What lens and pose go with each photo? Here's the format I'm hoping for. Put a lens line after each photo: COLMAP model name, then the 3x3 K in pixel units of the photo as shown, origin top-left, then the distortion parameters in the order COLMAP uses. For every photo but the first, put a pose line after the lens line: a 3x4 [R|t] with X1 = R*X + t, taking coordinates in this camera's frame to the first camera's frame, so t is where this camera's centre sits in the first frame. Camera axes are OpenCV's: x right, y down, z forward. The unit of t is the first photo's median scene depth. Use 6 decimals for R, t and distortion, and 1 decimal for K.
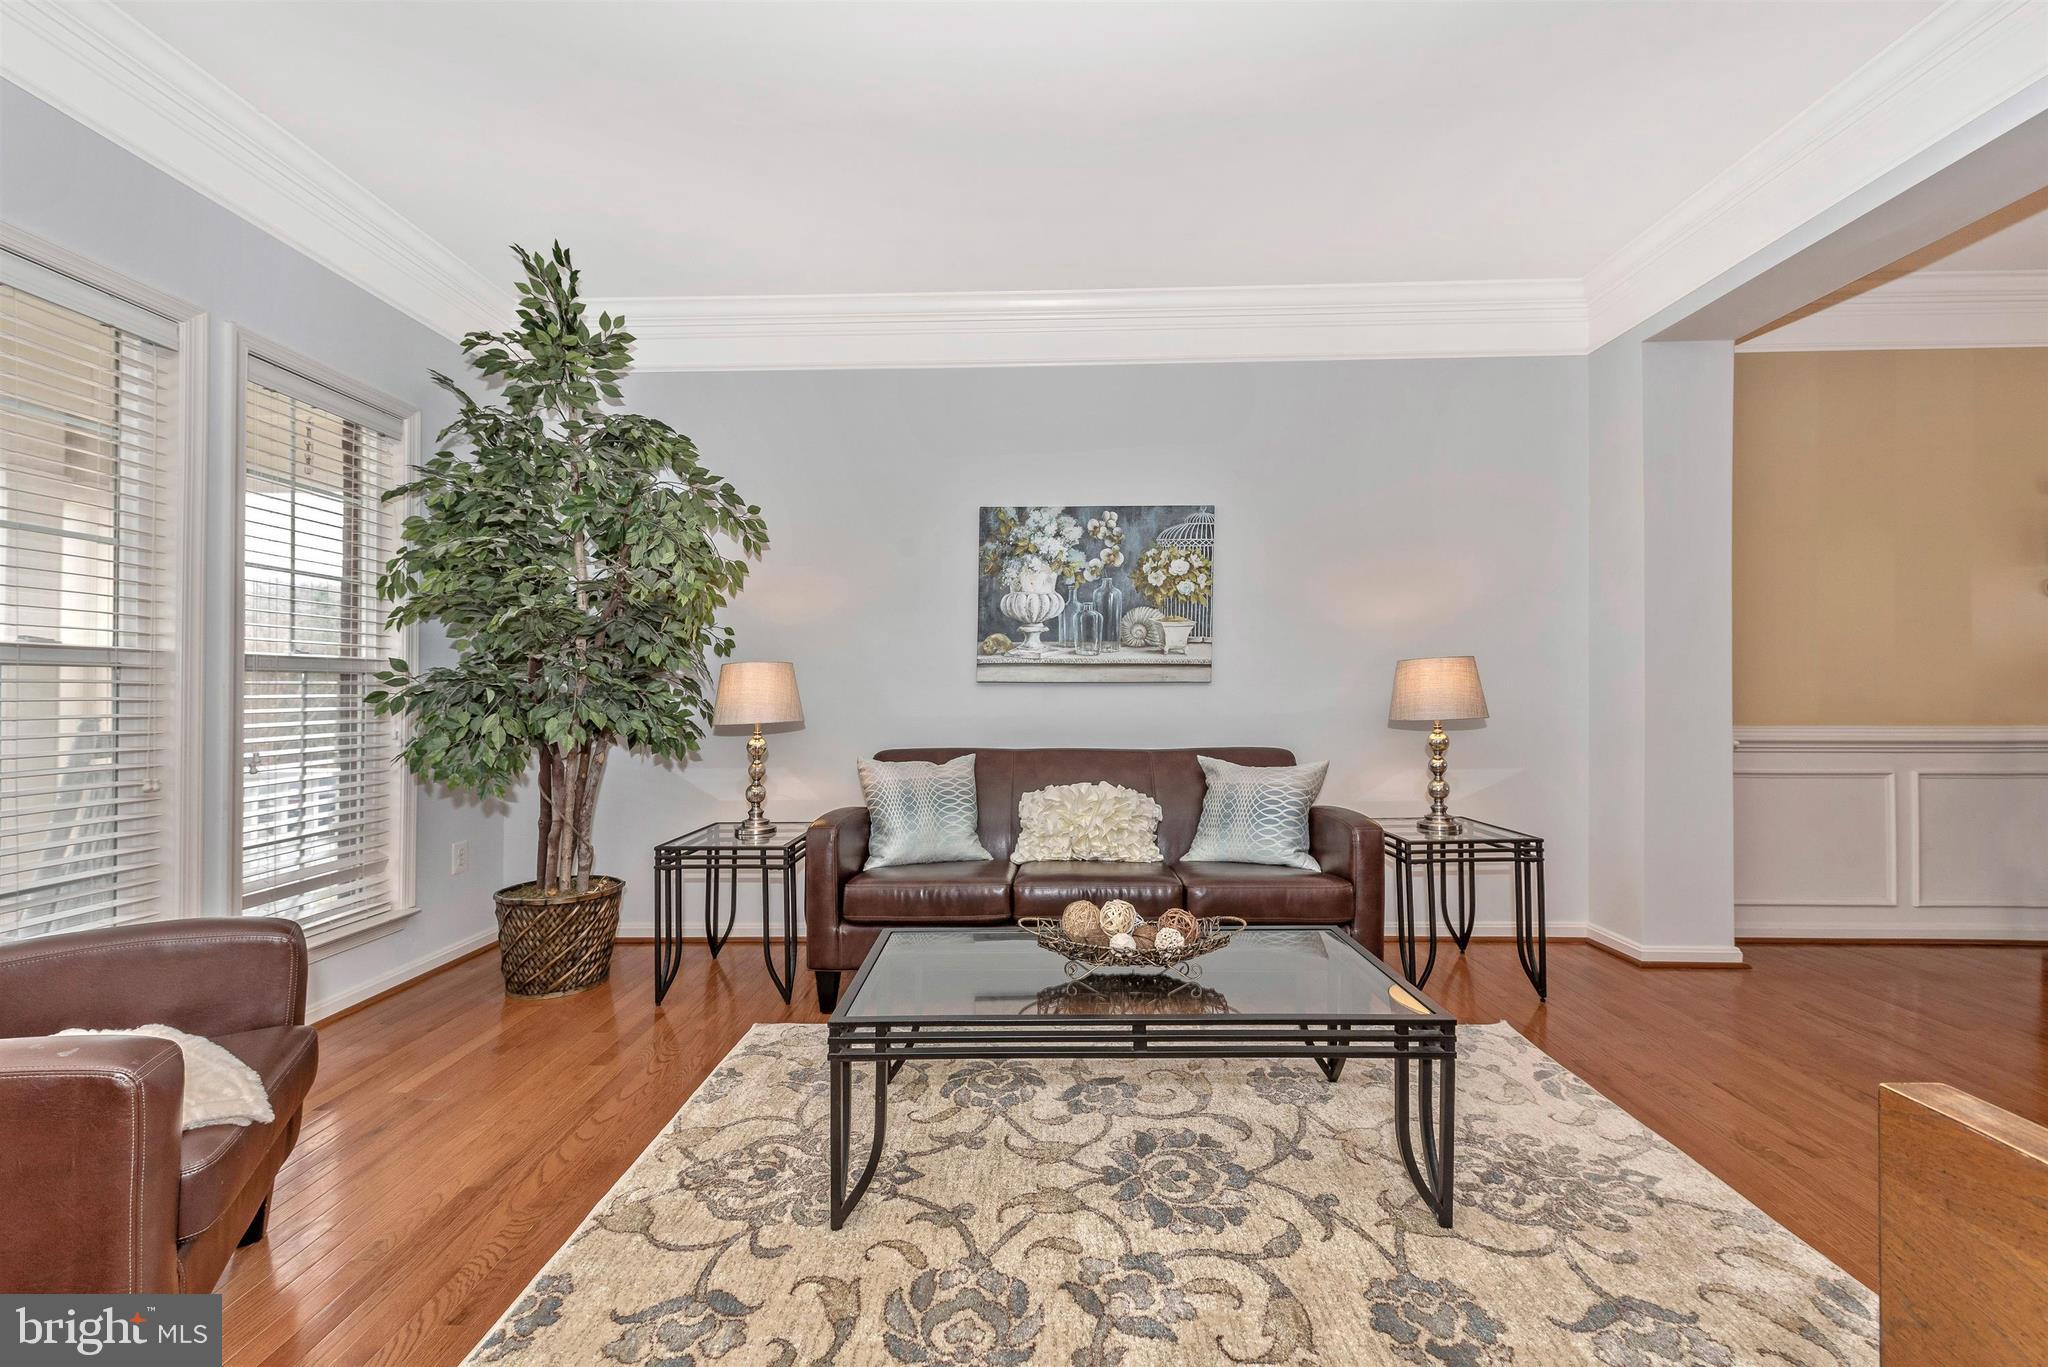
lens RADIAL K [[807.2, 0, 1022.0], [0, 807.2, 688.4], [0, 0, 1]] dist [0.008292, -0.000274]
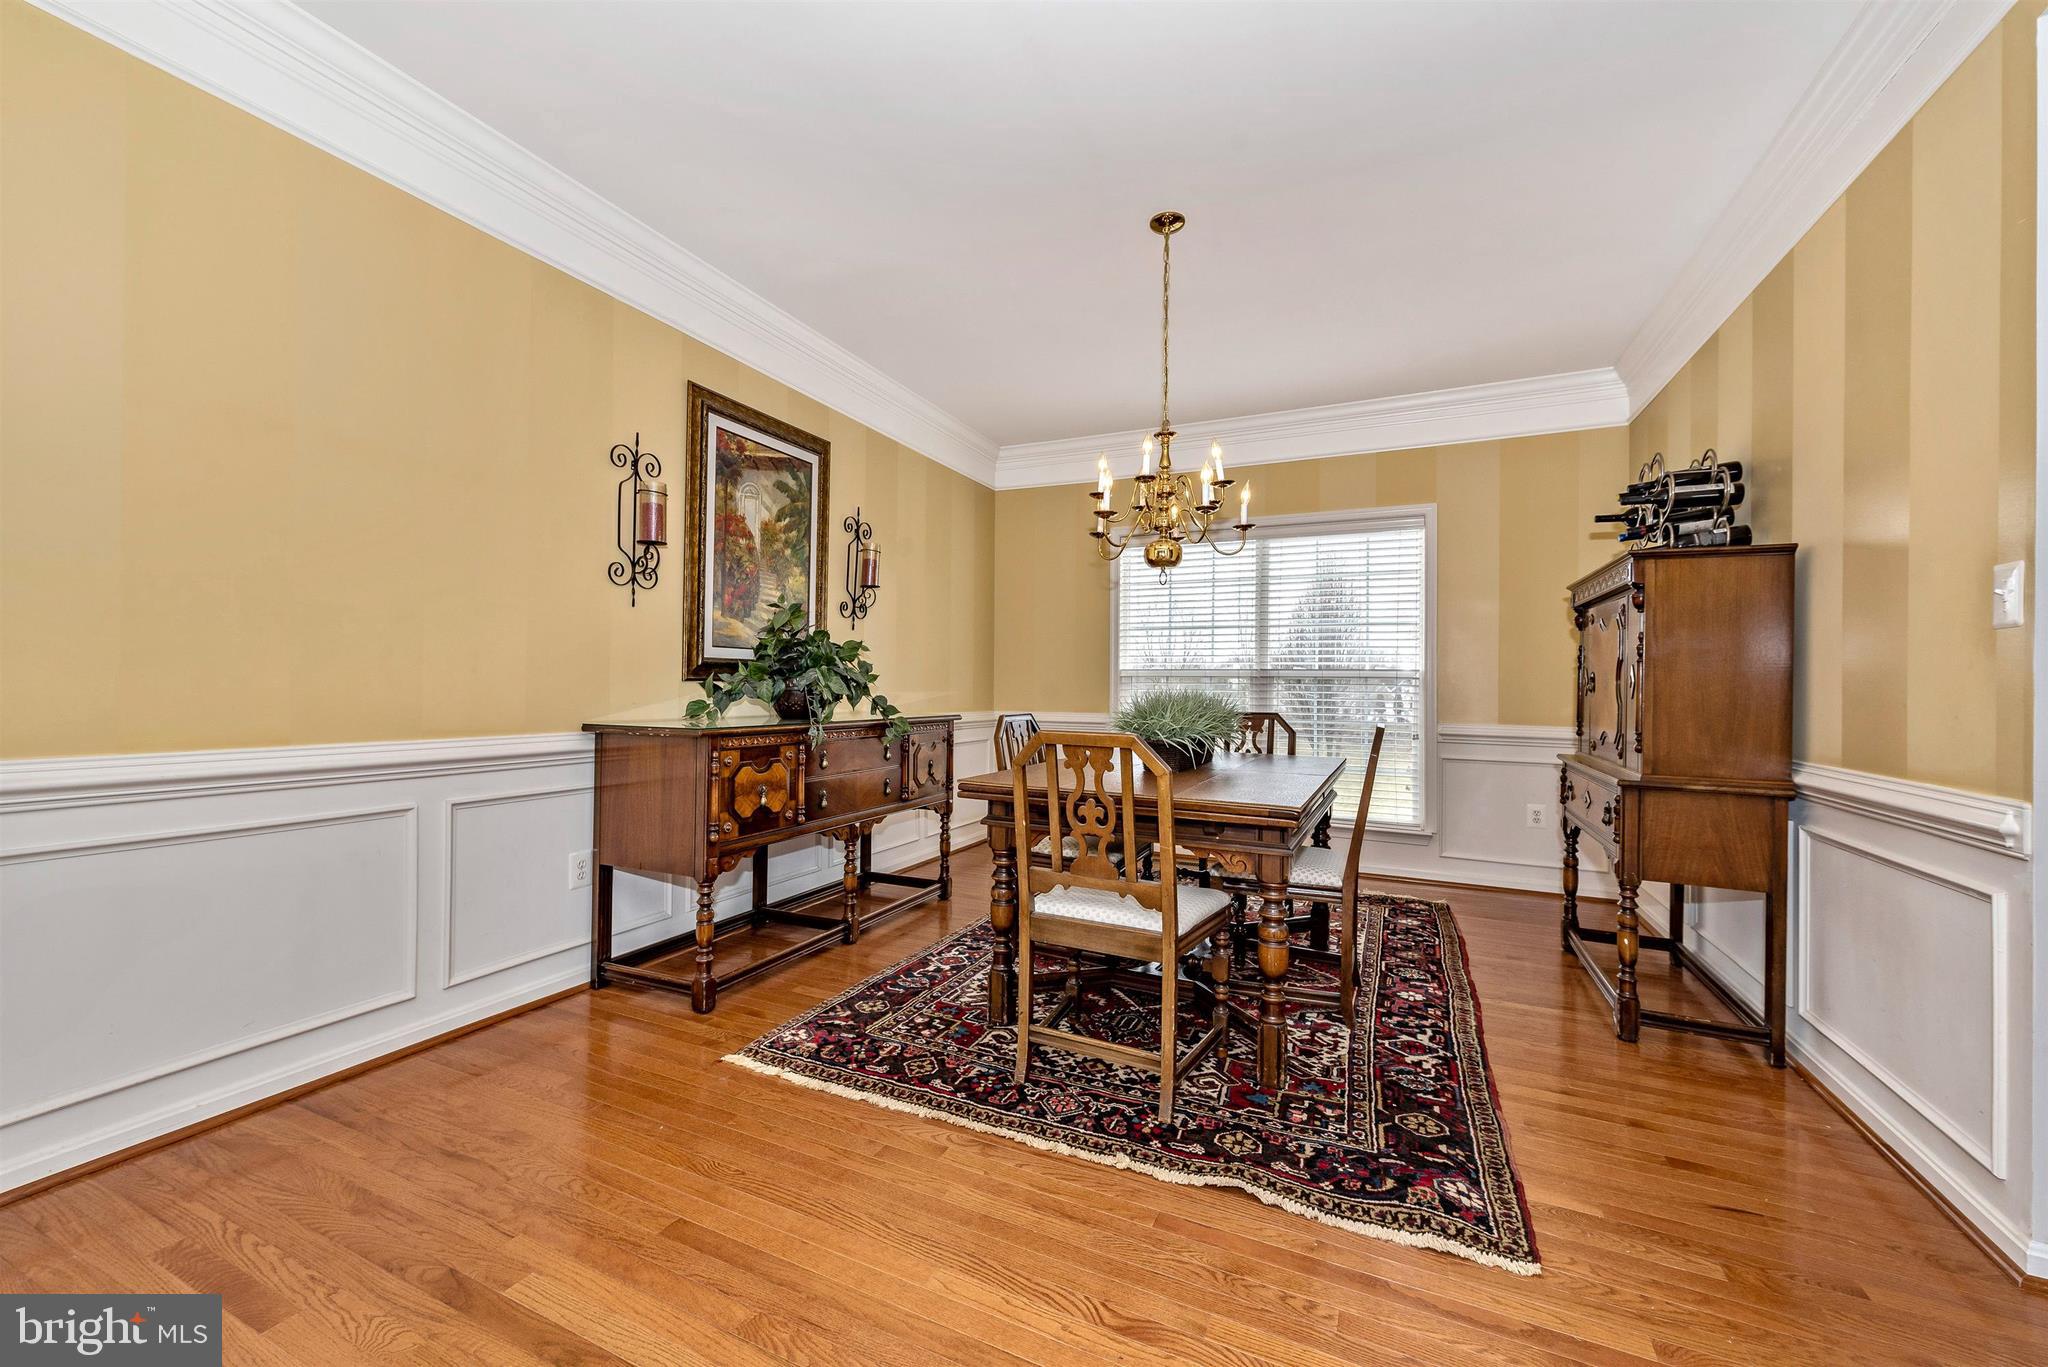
lens RADIAL K [[807.7, 0, 1023.2], [0, 807.7, 685.3], [0, 0, 1]] dist [0.010343, -0.004314]
pose [[0.386379, 0.009126, 0.922295, 0.613849], [-0.015149, 0.999879, -0.003547, -0.006662], [-0.922216, -0.012601, 0.386471, 0.250888]]
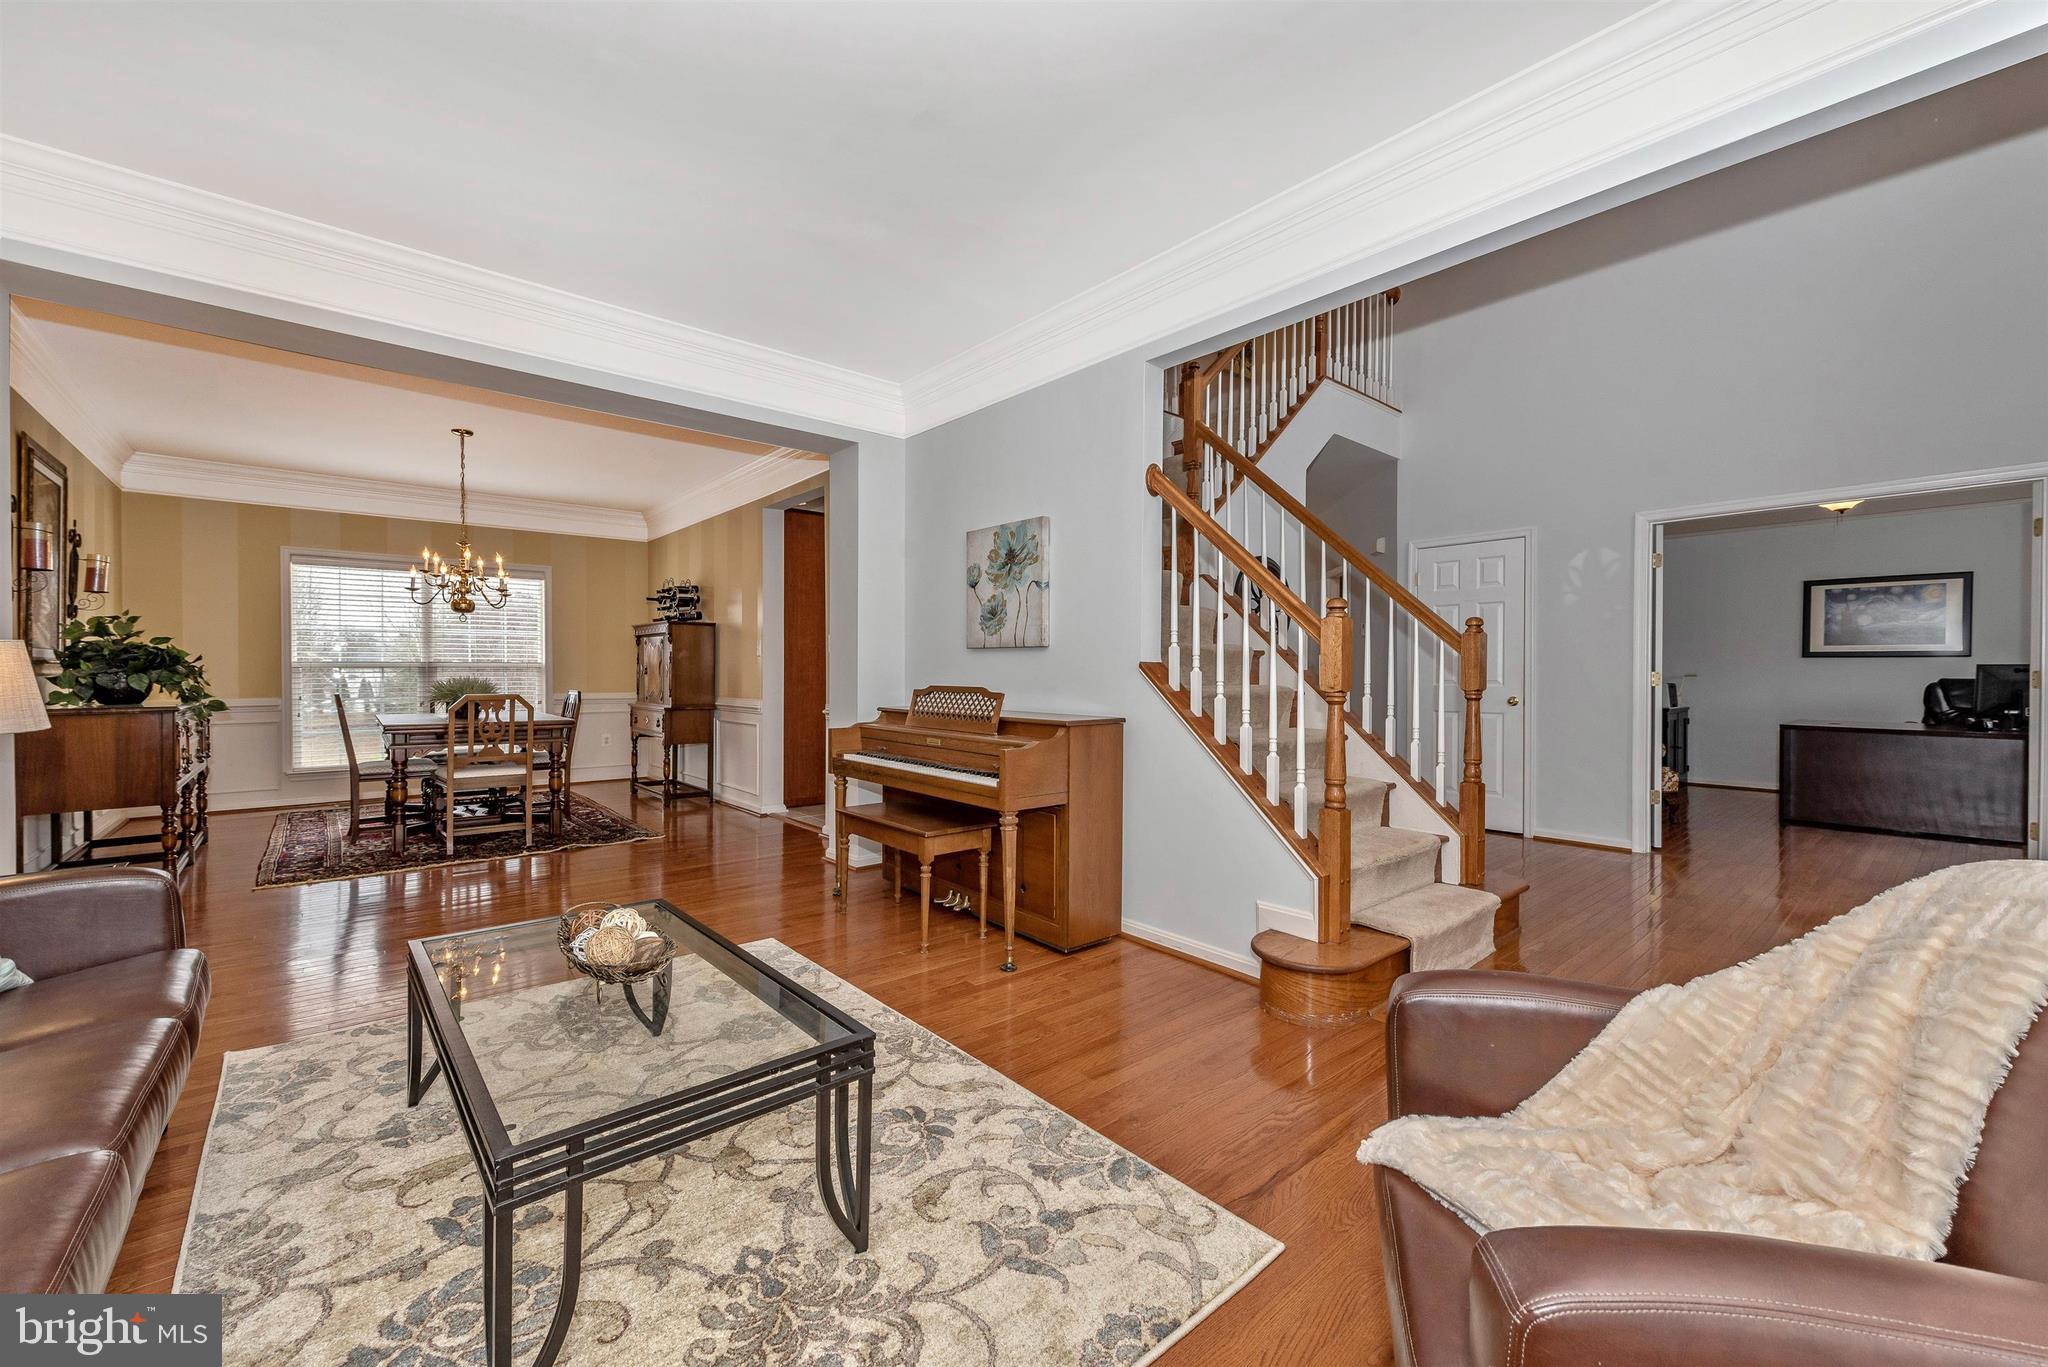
lens RADIAL K [[812.0, 0, 1029.9], [0, 812.0, 678.4], [0, 0, 1]] dist [0.009412, -0.002800]
pose [[-0.679908, -0.001640, 0.733296, -0.506945], [0.000398, 0.999997, 0.002605, -0.007754], [-0.733298, 0.002063, -0.679905, 0.711968]]
